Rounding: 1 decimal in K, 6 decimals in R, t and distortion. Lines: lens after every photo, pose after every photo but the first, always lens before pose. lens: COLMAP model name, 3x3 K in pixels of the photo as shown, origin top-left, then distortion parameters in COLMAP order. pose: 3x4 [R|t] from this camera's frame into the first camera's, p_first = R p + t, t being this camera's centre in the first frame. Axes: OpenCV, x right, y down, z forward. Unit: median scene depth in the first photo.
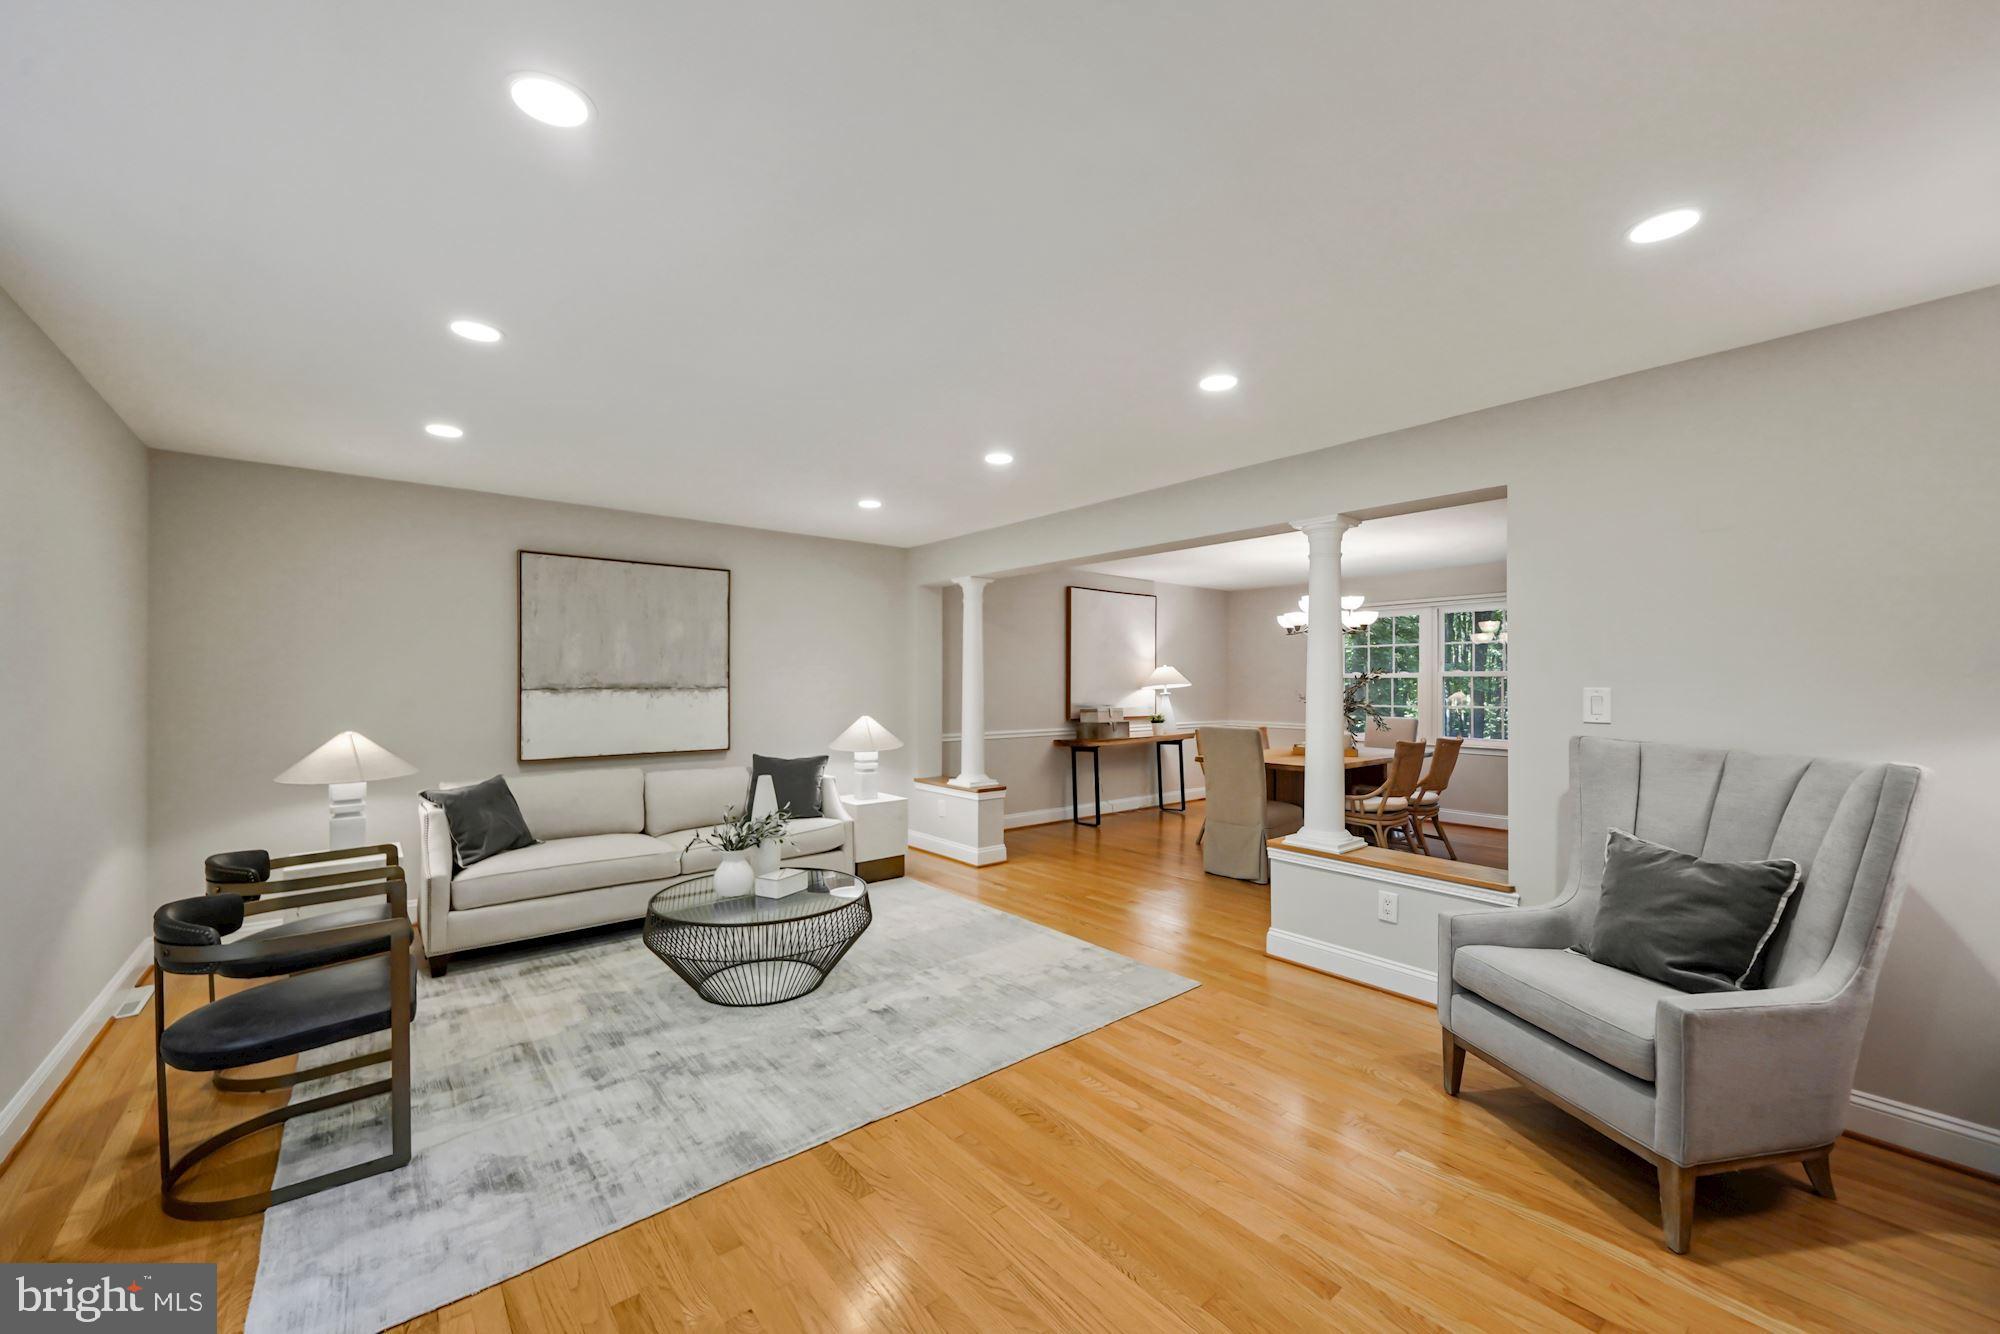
lens RADIAL K [[761.4, 0, 994.7], [0, 761.4, 681.2], [0, 0, 1]] dist [0.000985, -0.000107]
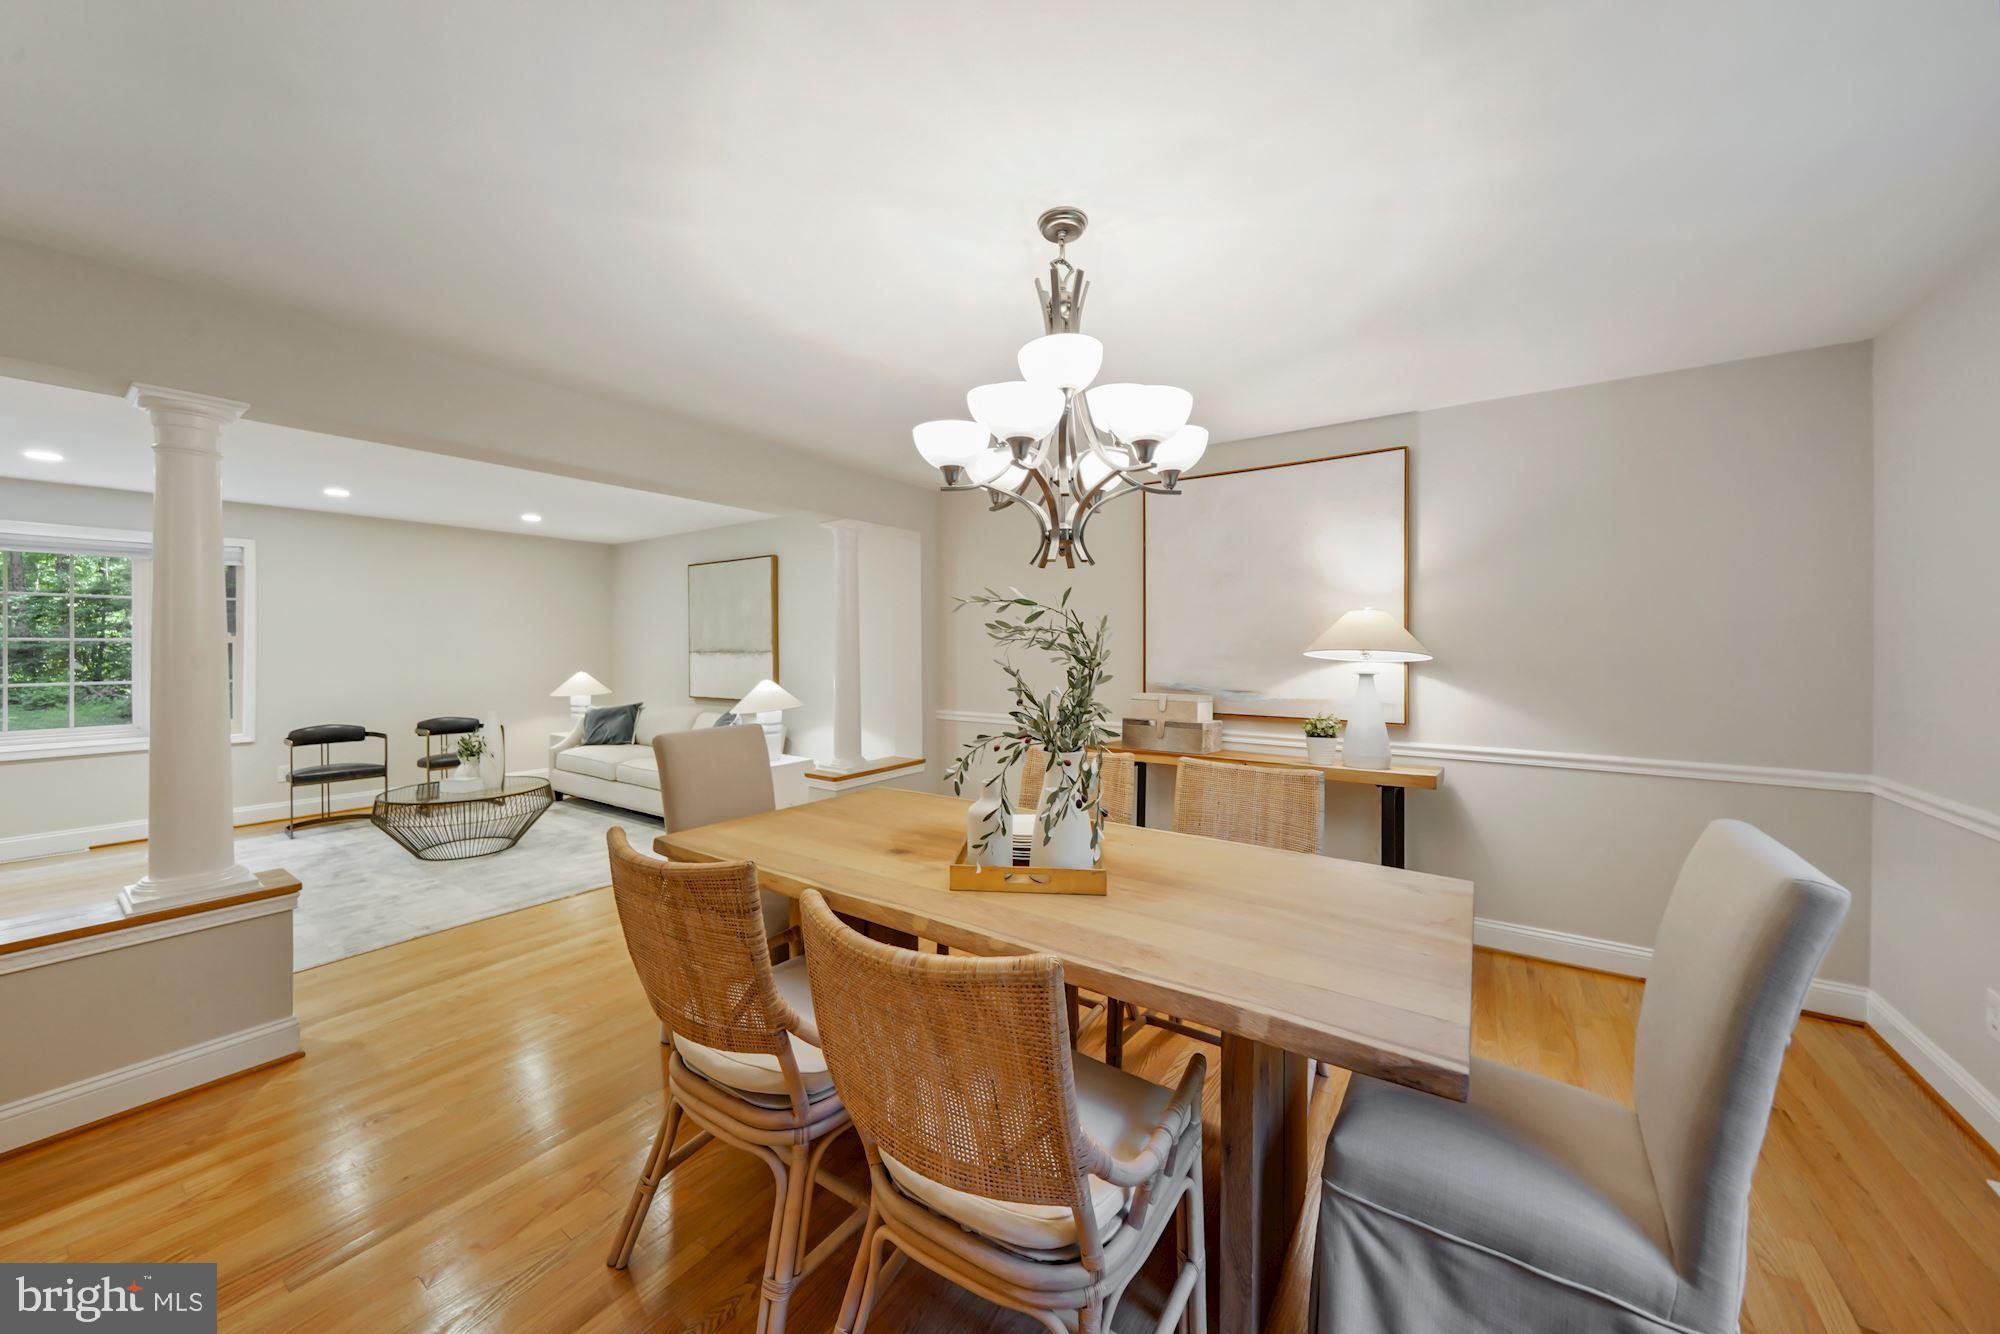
lens RADIAL K [[710.4, 0, 999.3], [0, 710.4, 660.1], [0, 0, 1]] dist [0.001287, 0.000033]
pose [[0.261464, 0.018853, -0.965029, 1.251004], [0.003239, 0.999786, 0.020410, -0.001460], [0.965208, -0.008462, 0.261347, 1.568780]]
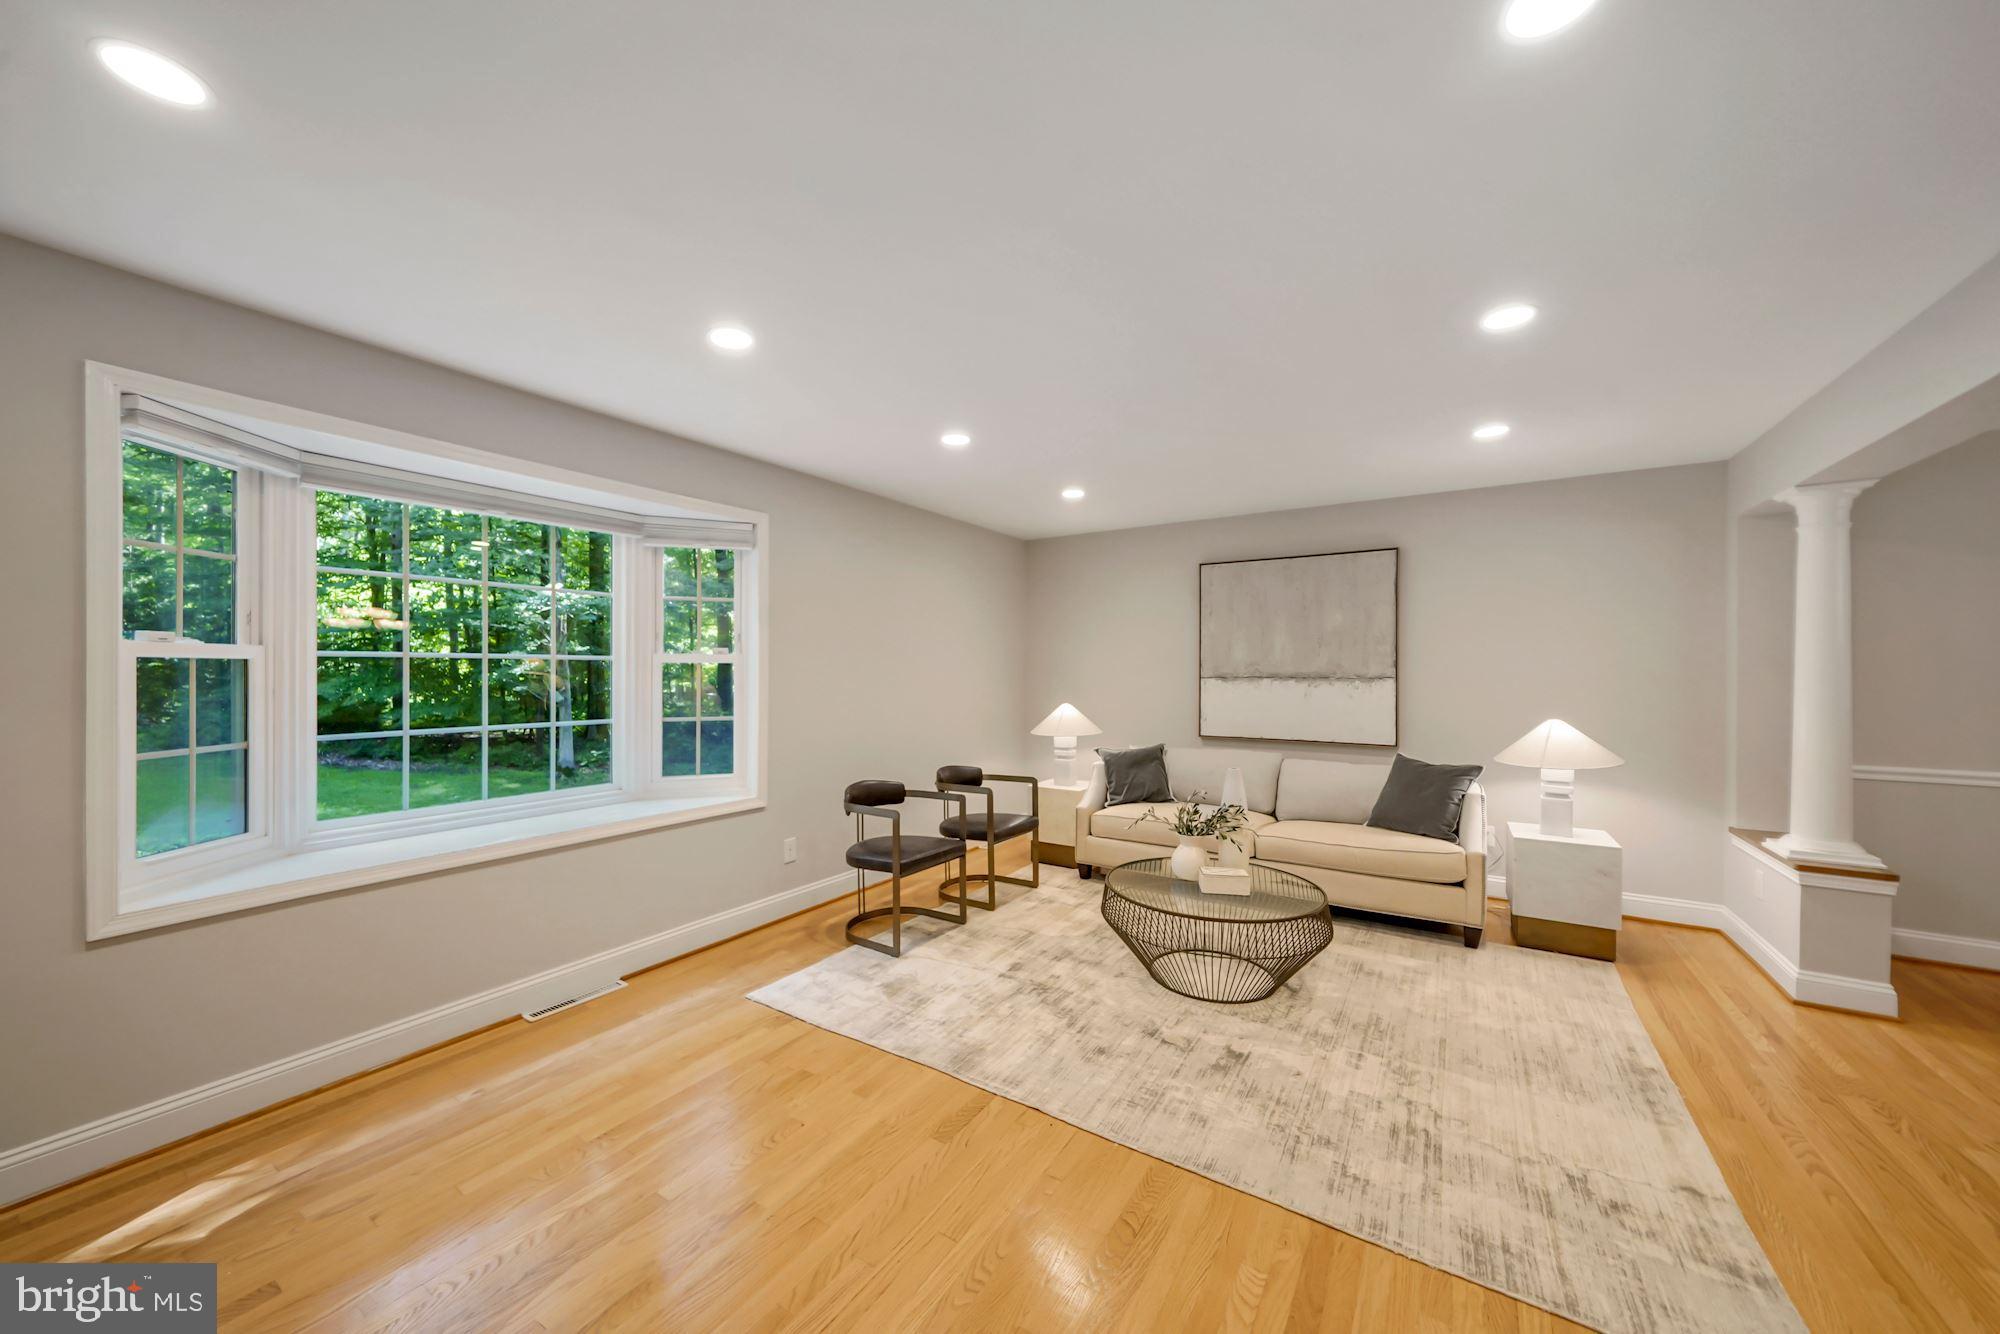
lens RADIAL K [[705.7, 0, 993.8], [0, 705.7, 681.3], [0, 0, 1]] dist [-0.000939, -0.000072]
pose [[0.299497, 0.015416, -0.953973, 0.457864], [0.000313, 0.999868, 0.016256, -0.002142], [0.954097, -0.005167, 0.299452, 0.434983]]
